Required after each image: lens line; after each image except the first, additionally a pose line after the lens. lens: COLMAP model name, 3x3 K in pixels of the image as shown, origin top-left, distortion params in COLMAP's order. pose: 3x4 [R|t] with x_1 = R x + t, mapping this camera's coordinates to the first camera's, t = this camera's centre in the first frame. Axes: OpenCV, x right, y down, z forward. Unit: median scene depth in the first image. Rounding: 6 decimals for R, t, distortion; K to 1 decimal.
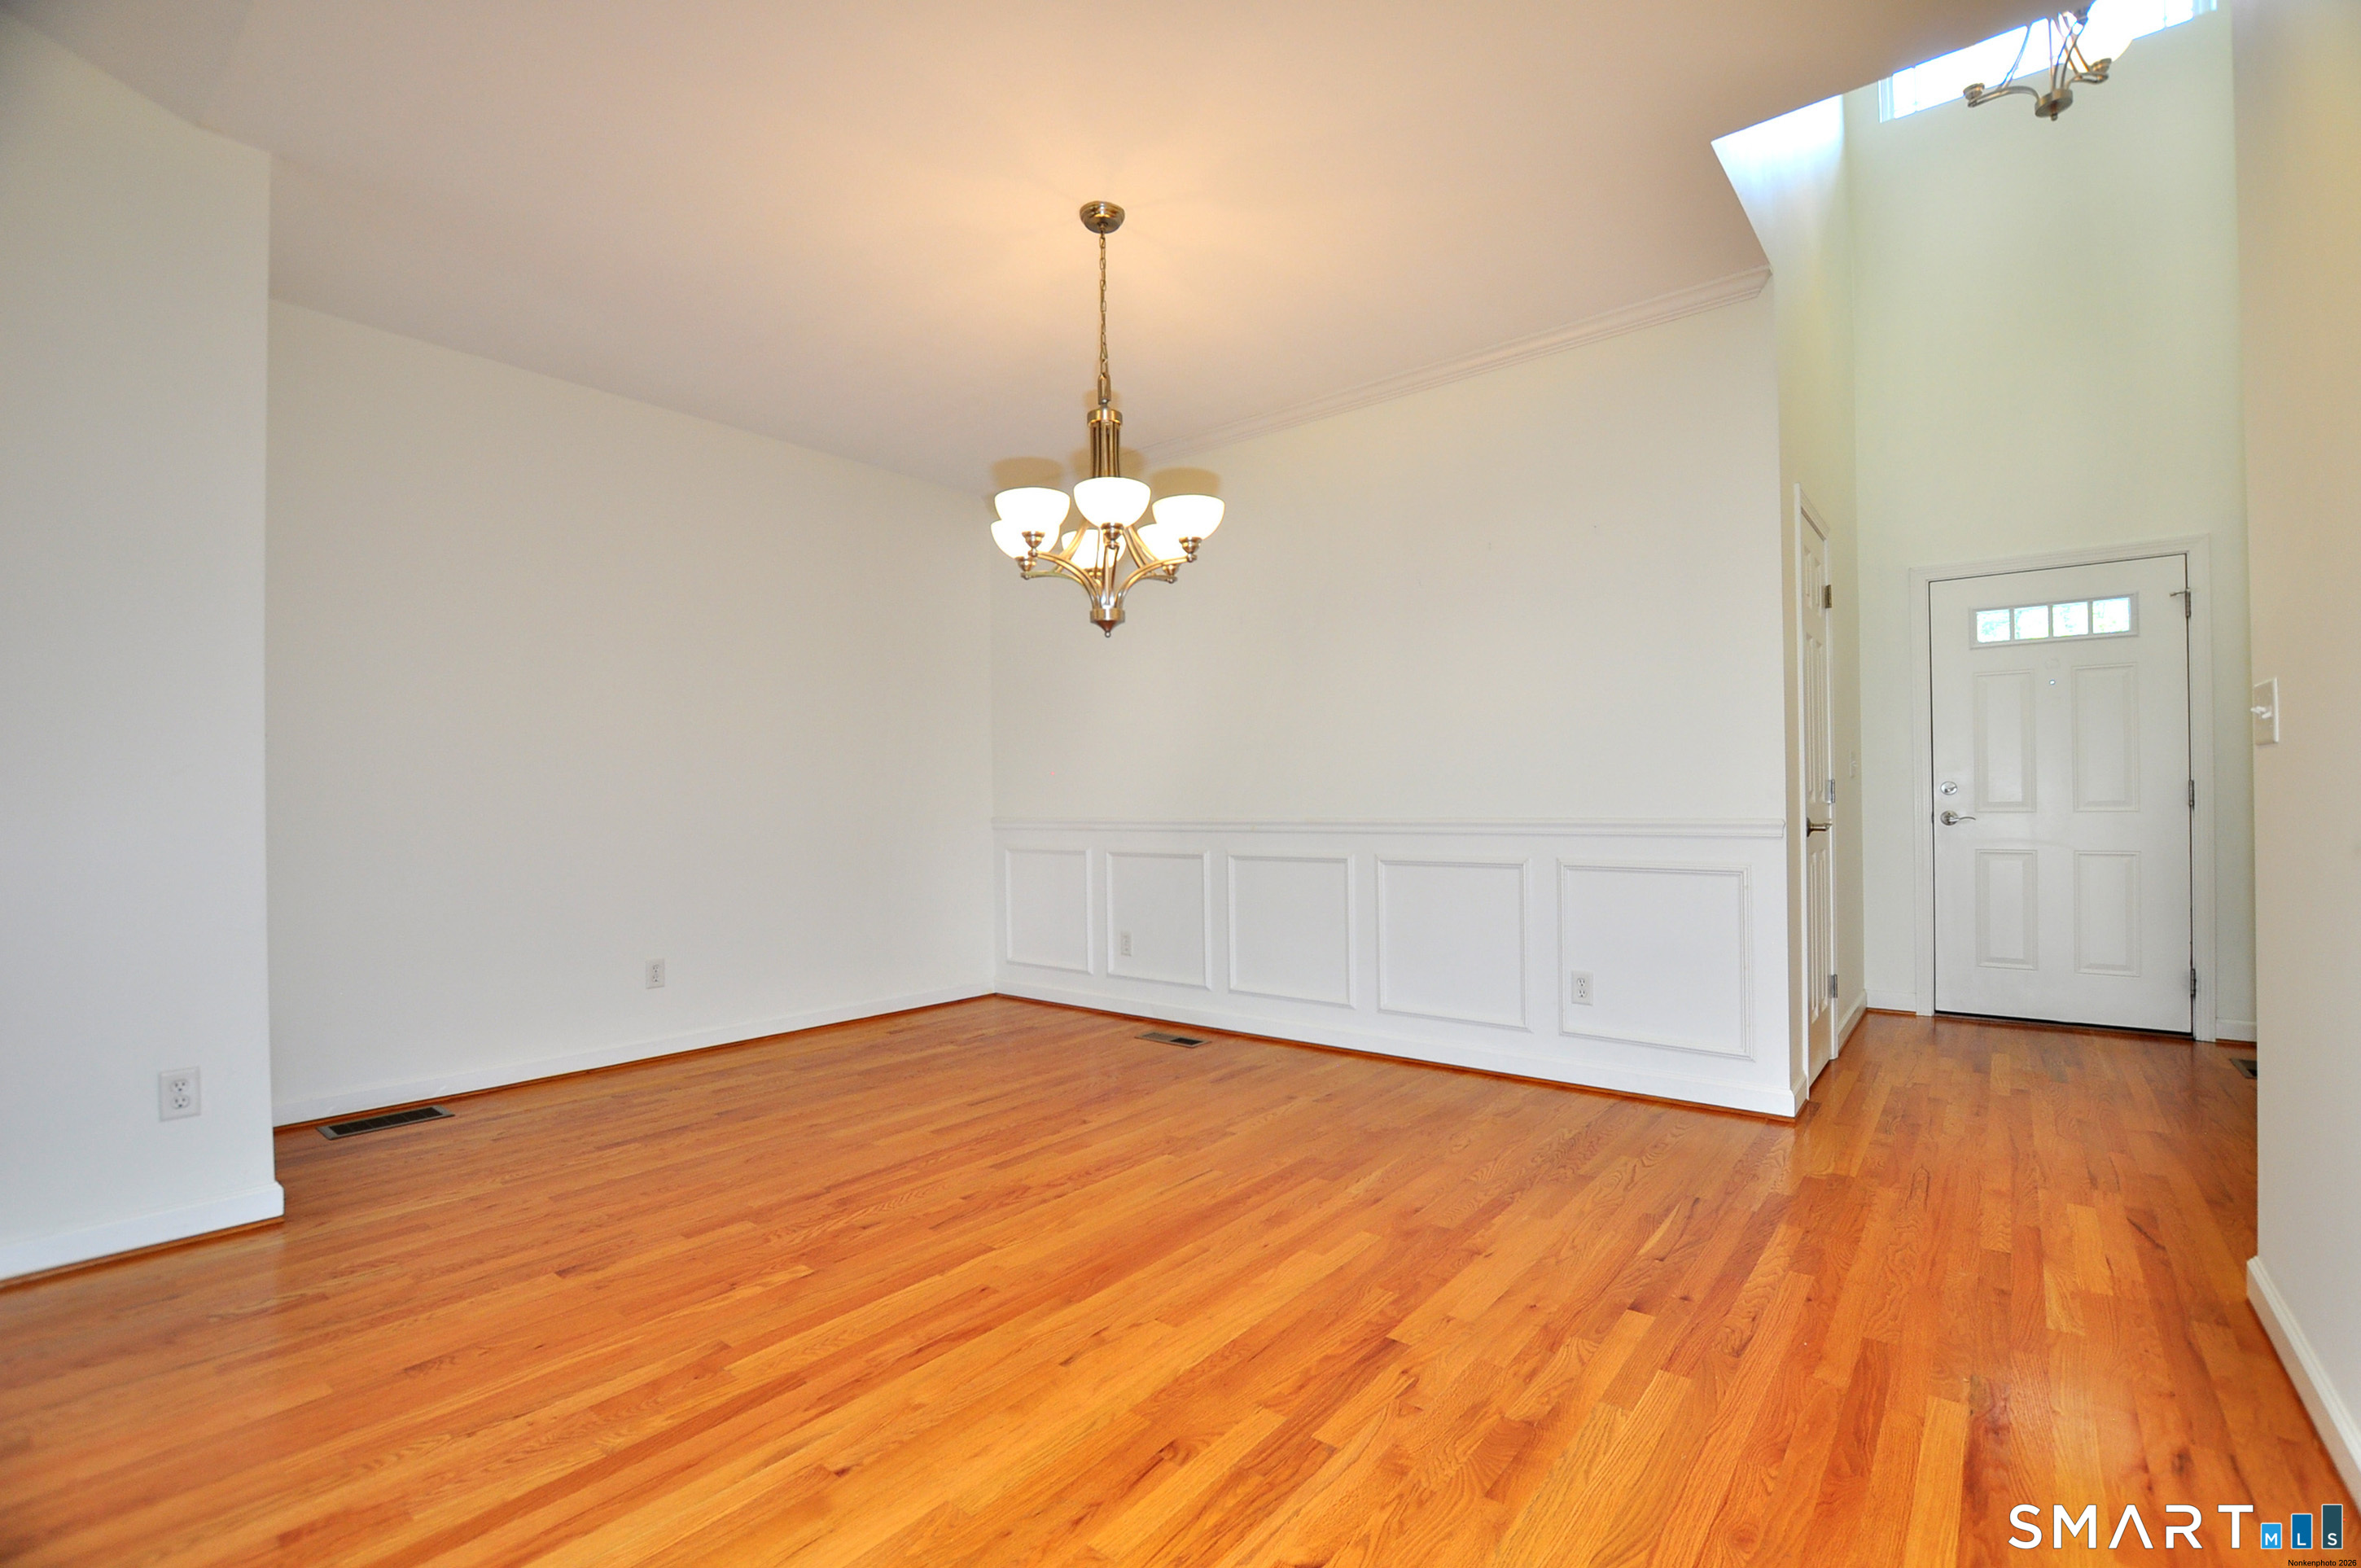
lens RADIAL K [[1038.0, 0, 1181.3], [0, 1038.0, 783.2], [0, 0, 1]] dist [-0.037391, 0.004713]
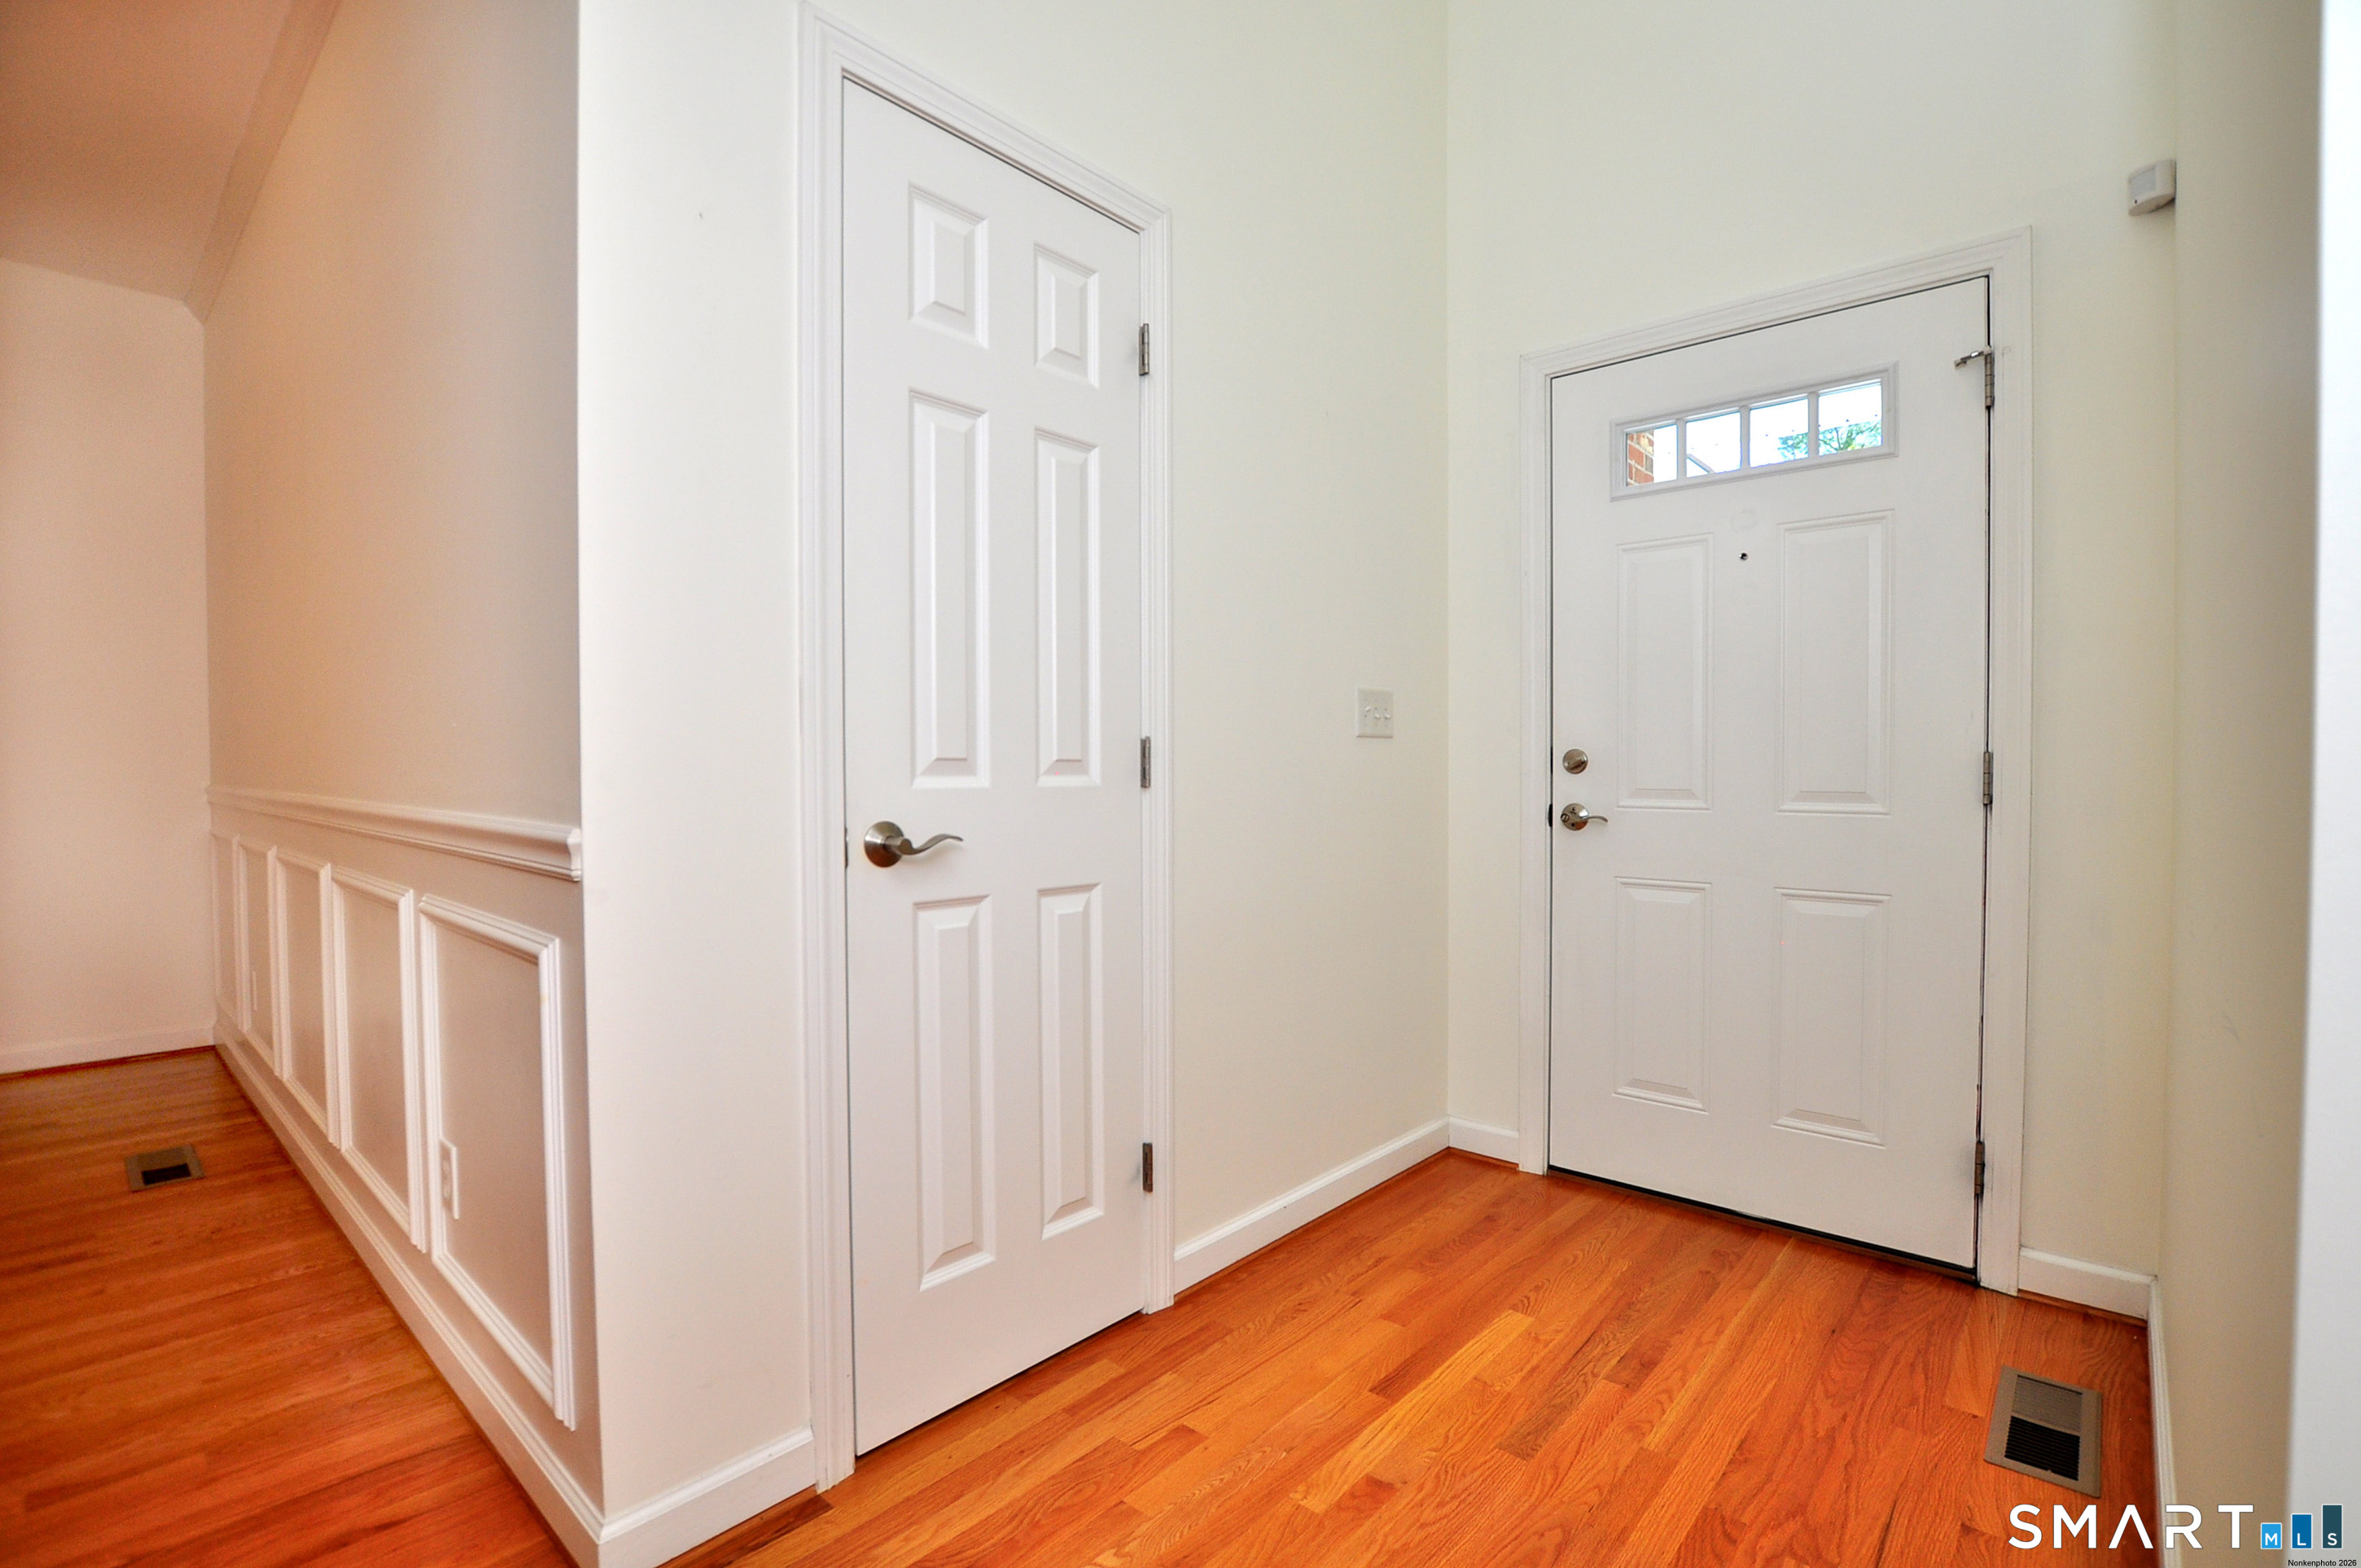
lens RADIAL K [[1063.3, 0, 1169.8], [0, 1063.3, 778.7], [0, 0, 1]] dist [-0.028533, -0.001324]
pose [[0.998549, 0.013910, -0.052026, 0.754625], [-0.012559, 0.999578, 0.026203, 0.002470], [0.052368, -0.025511, 0.998302, 0.566581]]
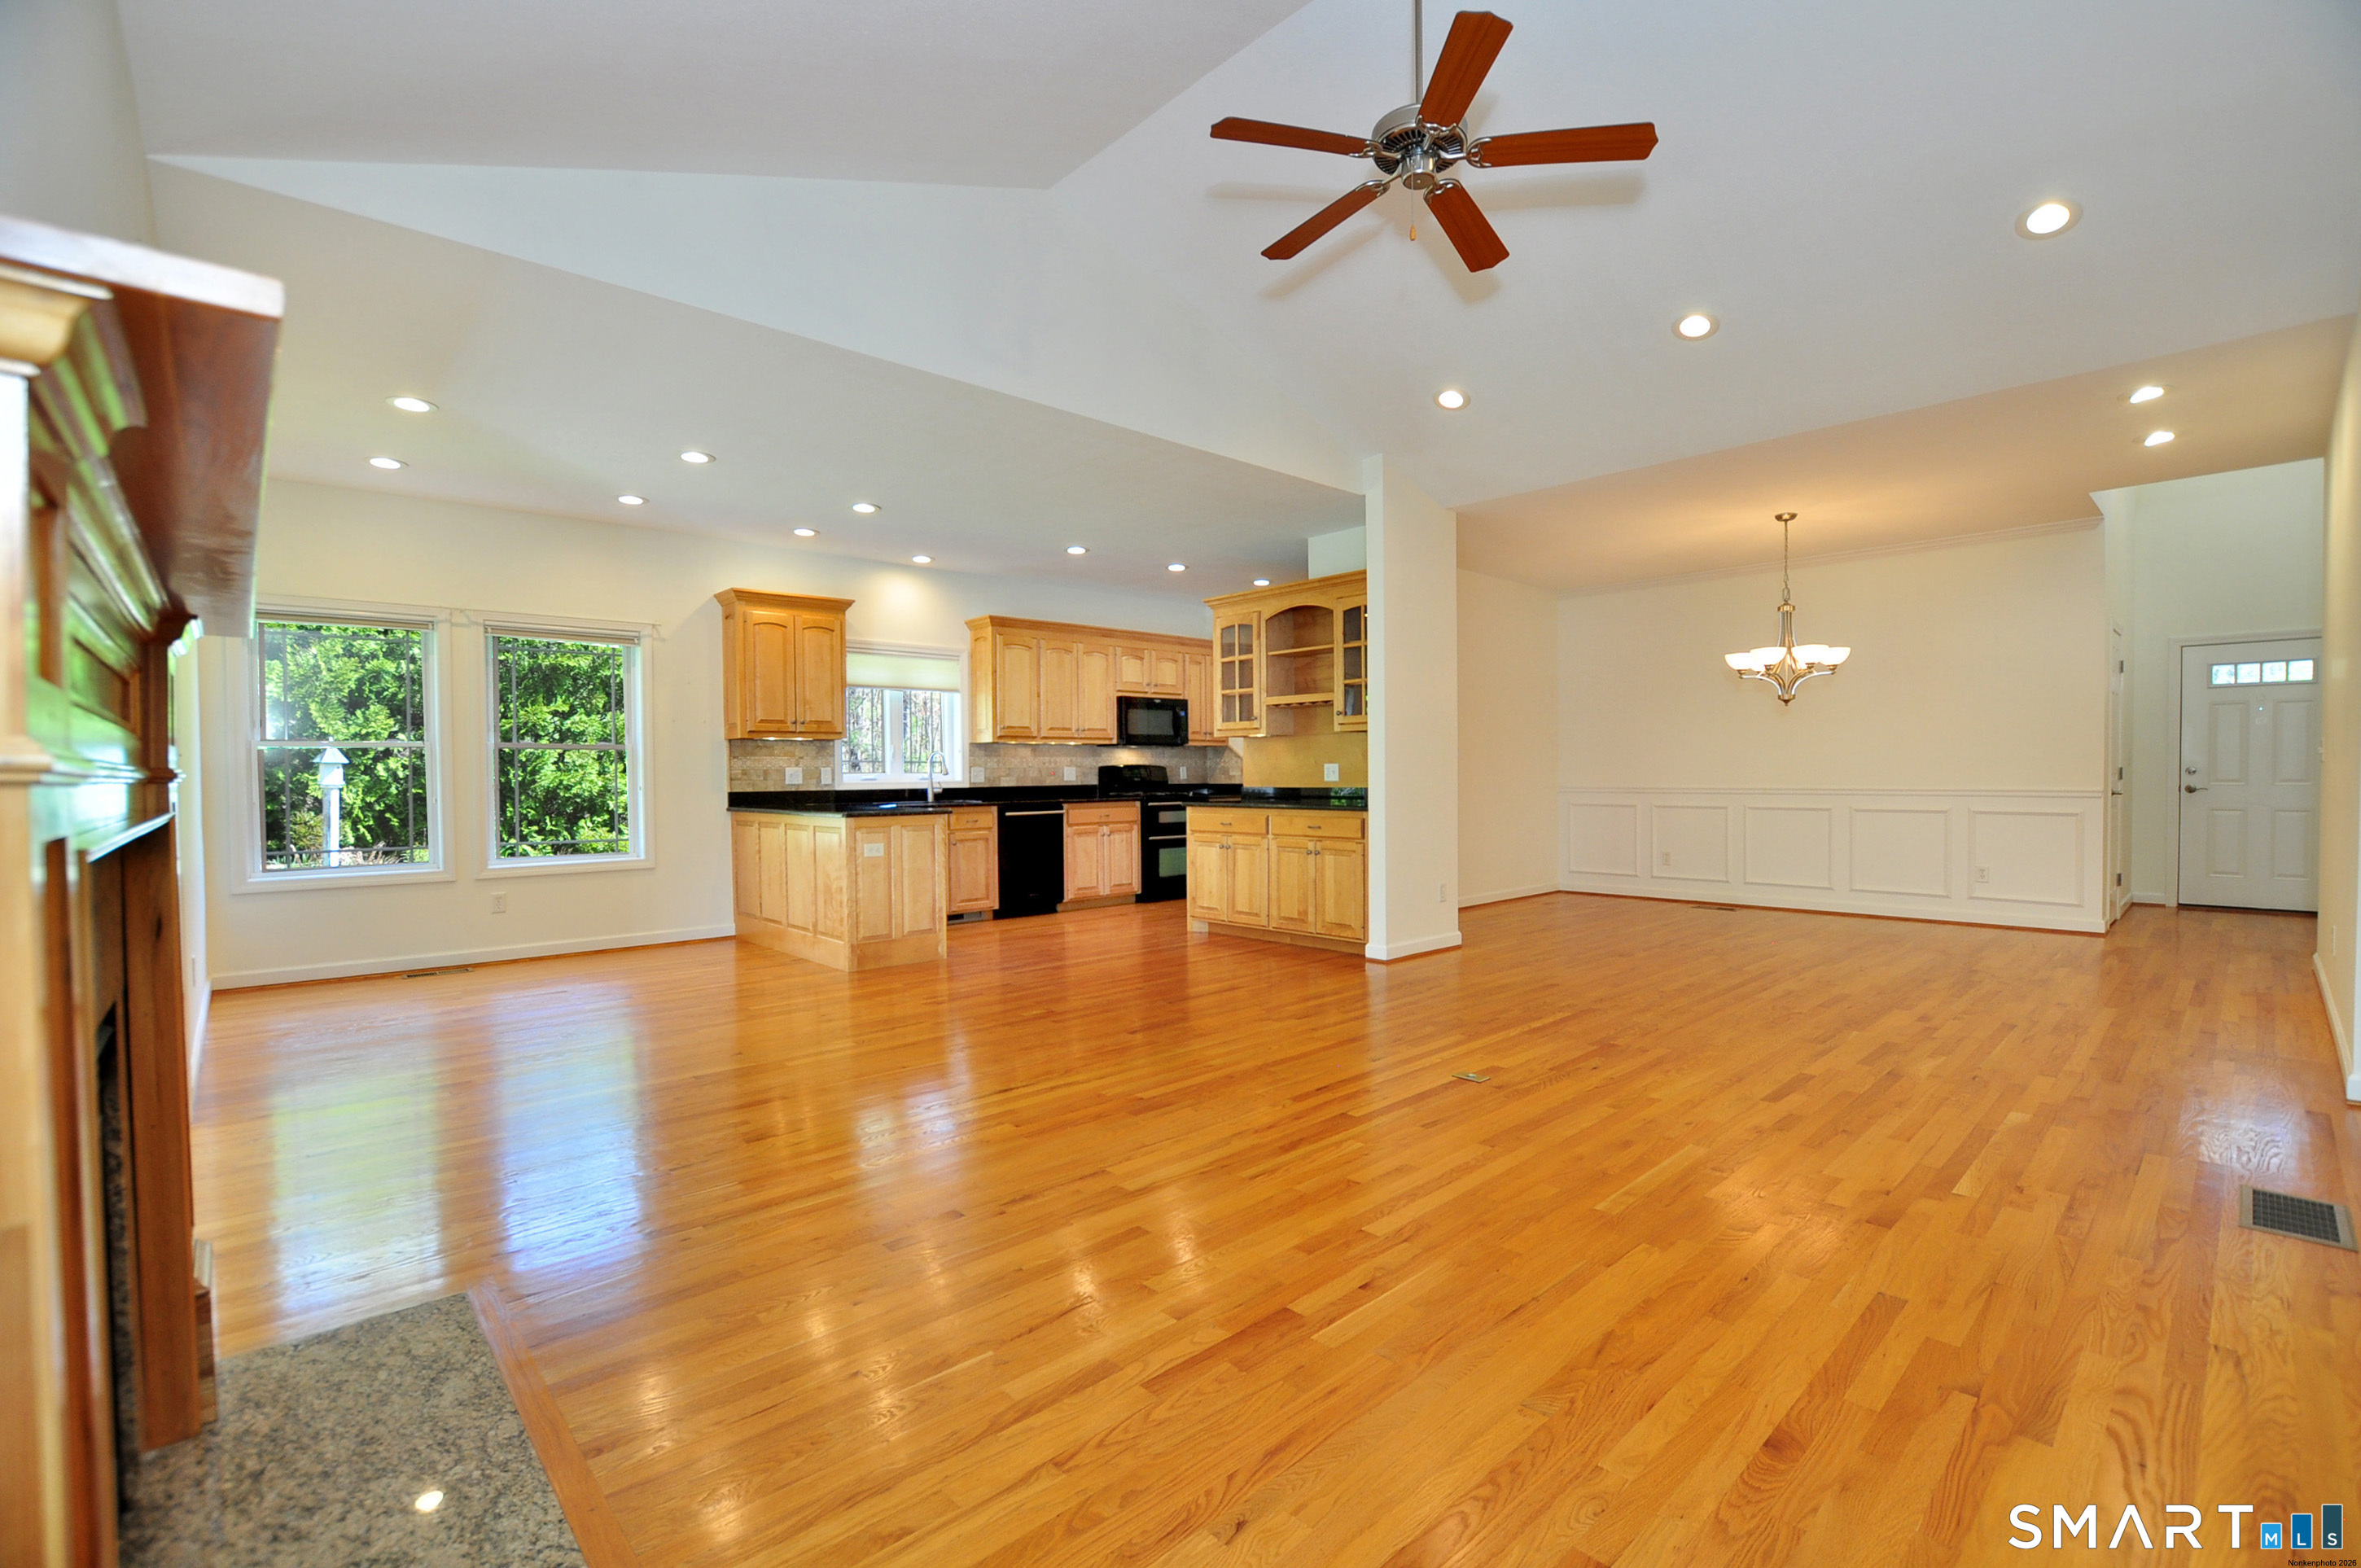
lens RADIAL K [[1038.0, 0, 1181.1], [0, 1038.0, 786.2], [0, 0, 1]] dist [-0.037391, 0.004713]
pose [[0.989846, 0.004514, -0.142071, -0.858116], [0.000053, 0.999484, 0.032127, -0.030739], [0.142143, -0.031808, 0.989335, -1.138984]]
